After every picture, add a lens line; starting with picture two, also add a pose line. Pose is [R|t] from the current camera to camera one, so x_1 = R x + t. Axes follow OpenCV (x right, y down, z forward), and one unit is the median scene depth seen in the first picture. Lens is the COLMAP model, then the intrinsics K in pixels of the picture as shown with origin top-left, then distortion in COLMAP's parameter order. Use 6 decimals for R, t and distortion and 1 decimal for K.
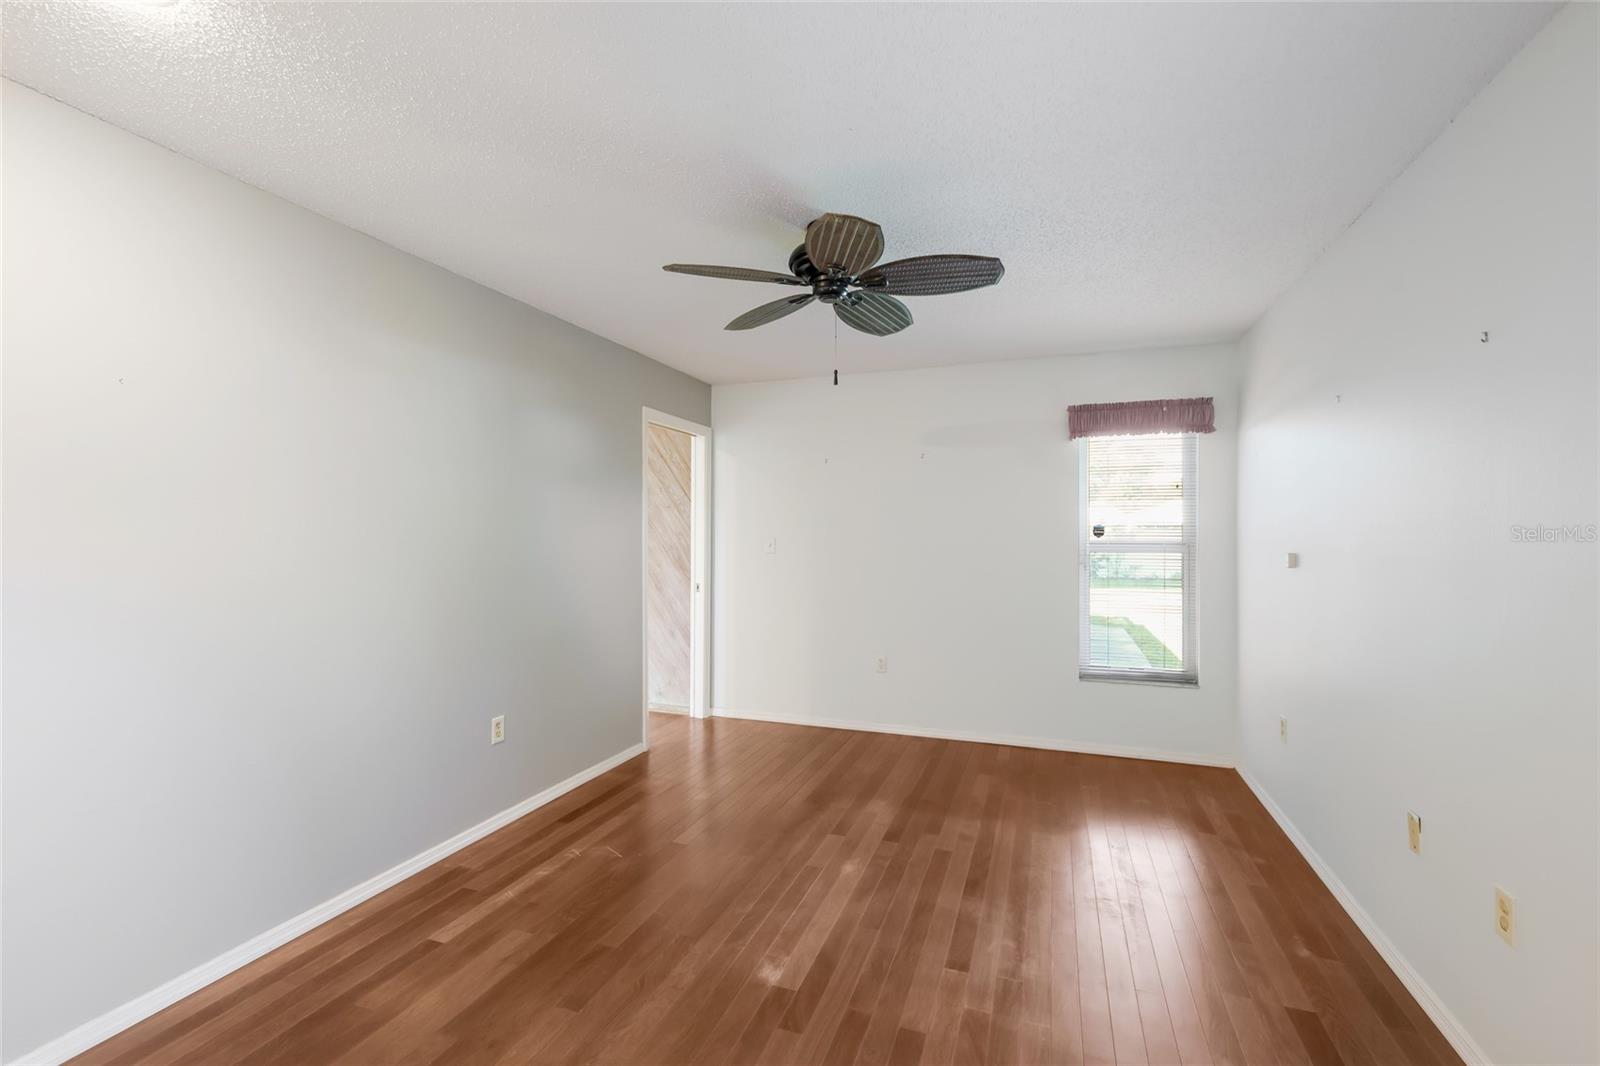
lens RADIAL K [[694.1, 0, 798.8], [0, 694.1, 542.9], [0, 0, 1]] dist [0.001693, 0.000374]
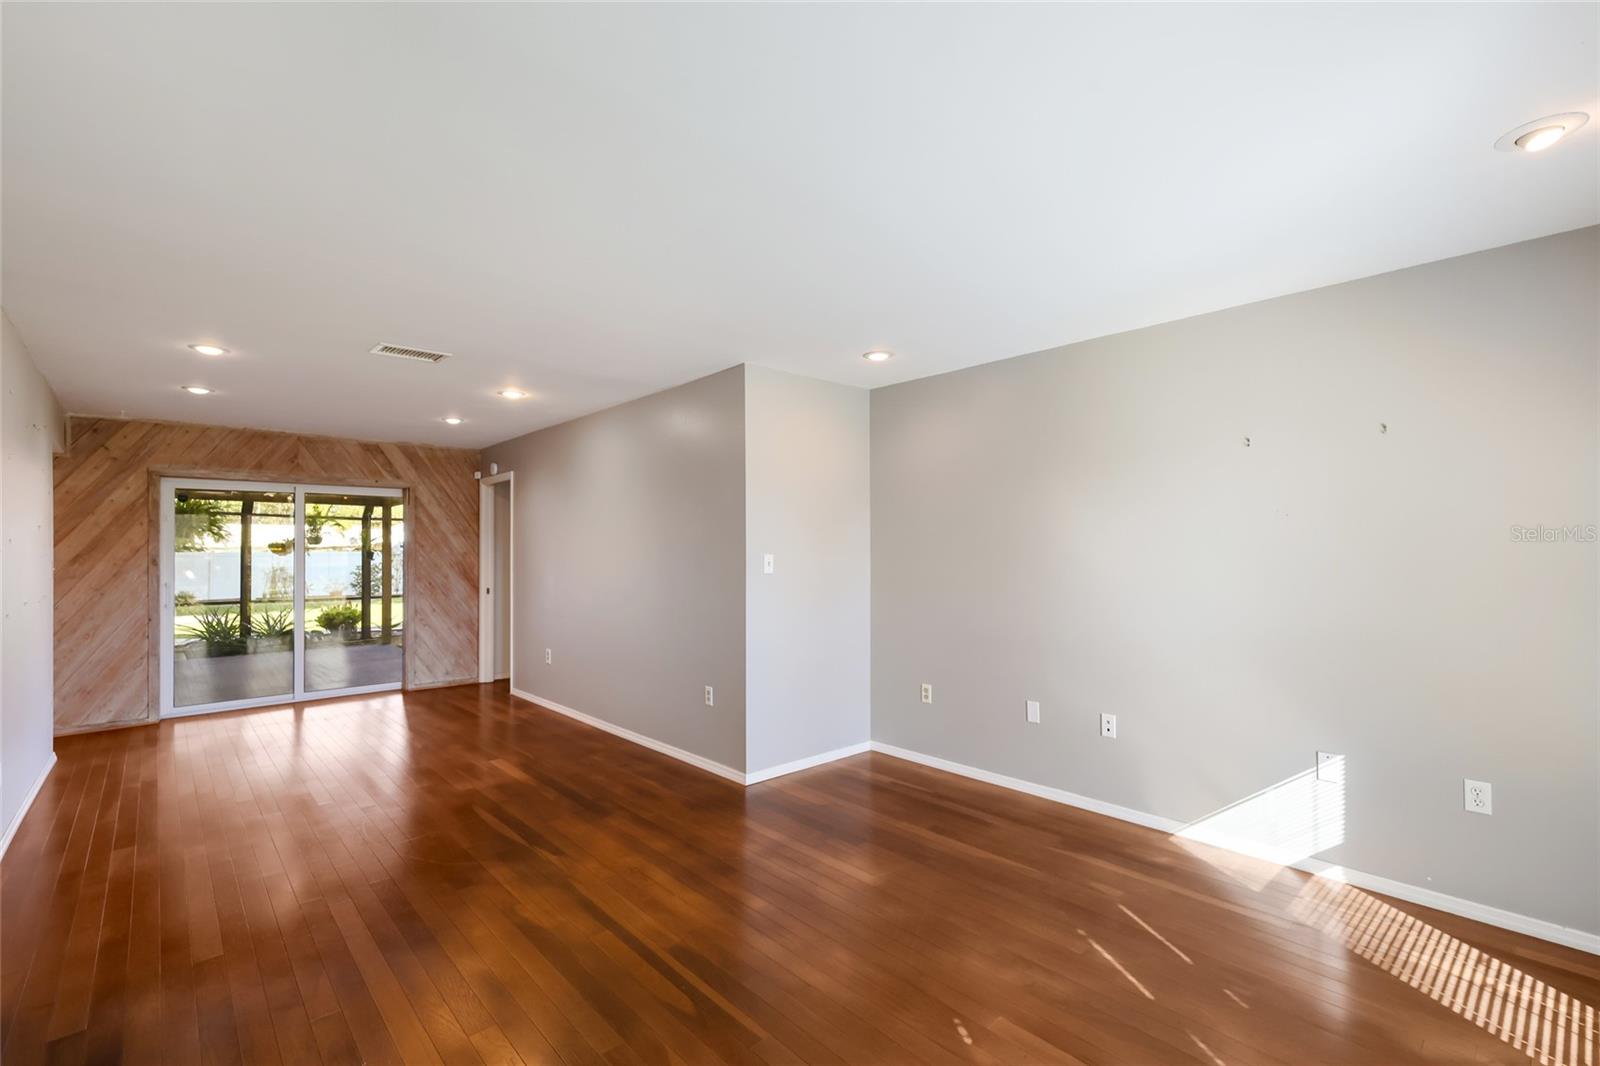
lens RADIAL K [[698.0, 0, 797.6], [0, 698.0, 540.7], [0, 0, 1]] dist [0.006999, 0.000085]
pose [[0.460982, 0.012015, 0.887328, -1.094287], [0.013253, 0.999704, -0.020422, -0.001279], [-0.887311, 0.021174, 0.460686, -0.224627]]
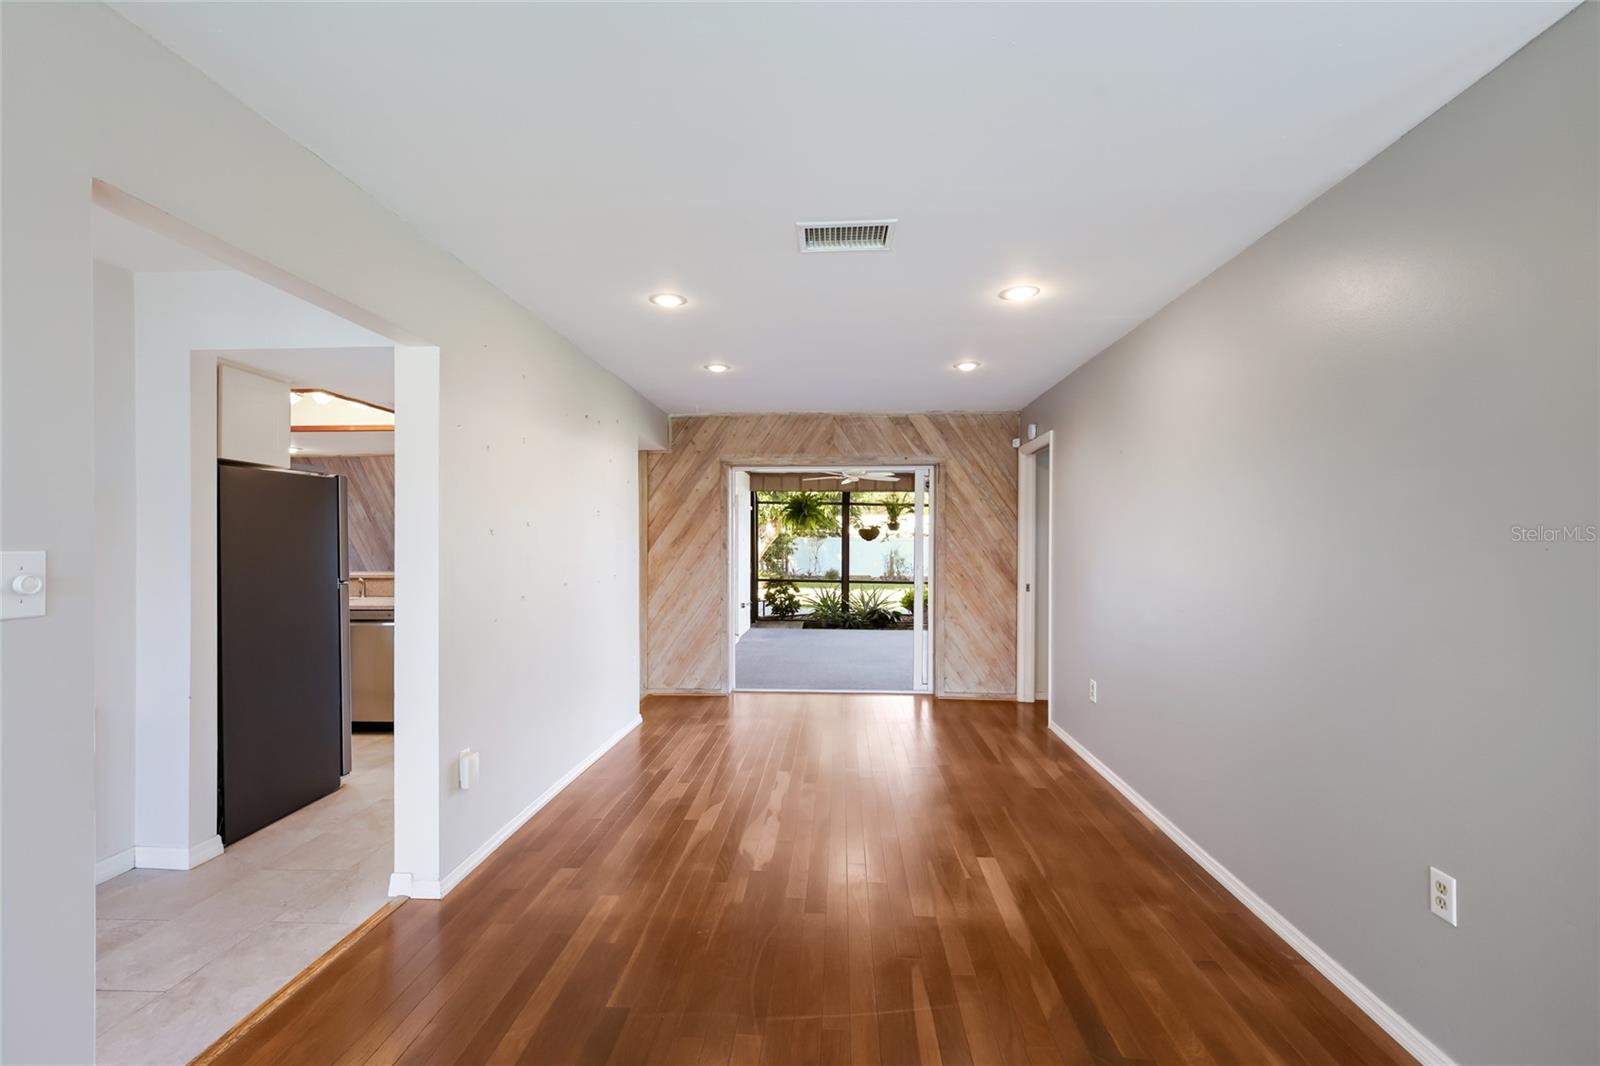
lens RADIAL K [[694.1, 0, 798.8], [0, 694.1, 542.9], [0, 0, 1]] dist [0.001693, 0.000374]
pose [[0.957724, 0.002172, 0.287680, -0.805379], [-0.001054, 0.999991, -0.004043, -0.003813], [-0.287686, 0.003569, 0.957718, 0.017249]]
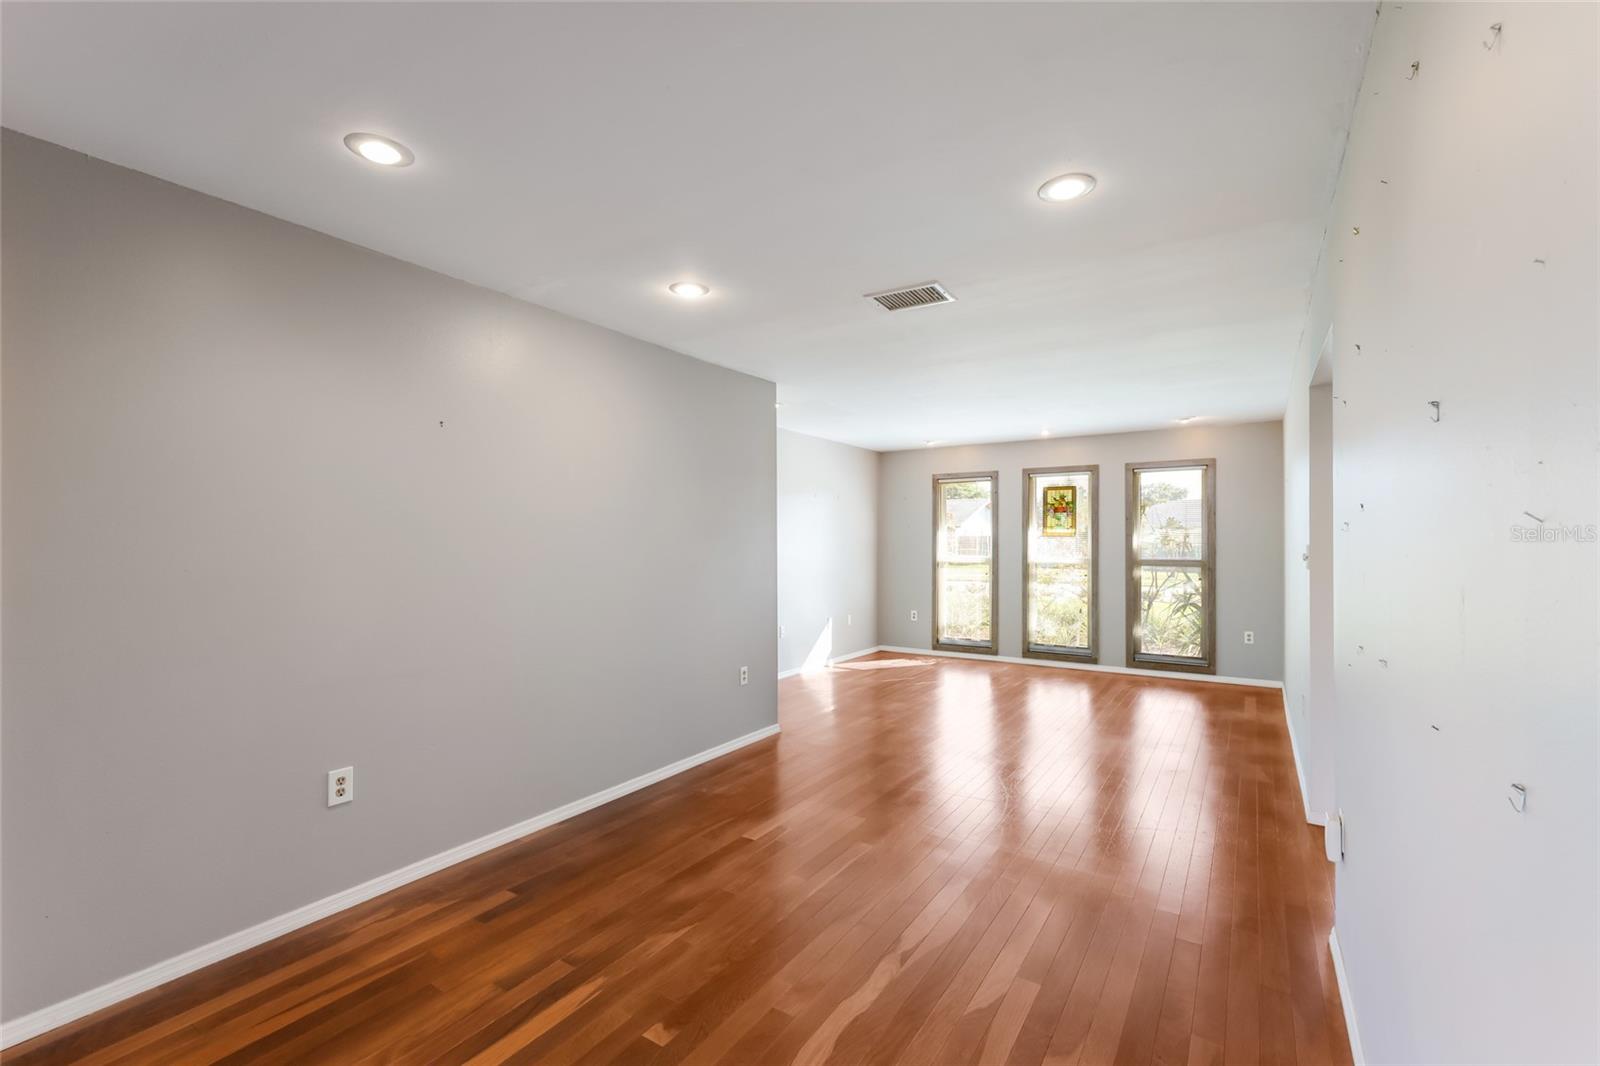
lens RADIAL K [[694.1, 0, 798.8], [0, 694.1, 542.9], [0, 0, 1]] dist [0.001693, 0.000374]
pose [[-0.974503, 0.003554, 0.224345, -0.678699], [0.006064, 0.999926, 0.010501, -0.011415], [-0.224291, 0.011594, -0.974453, 1.059574]]
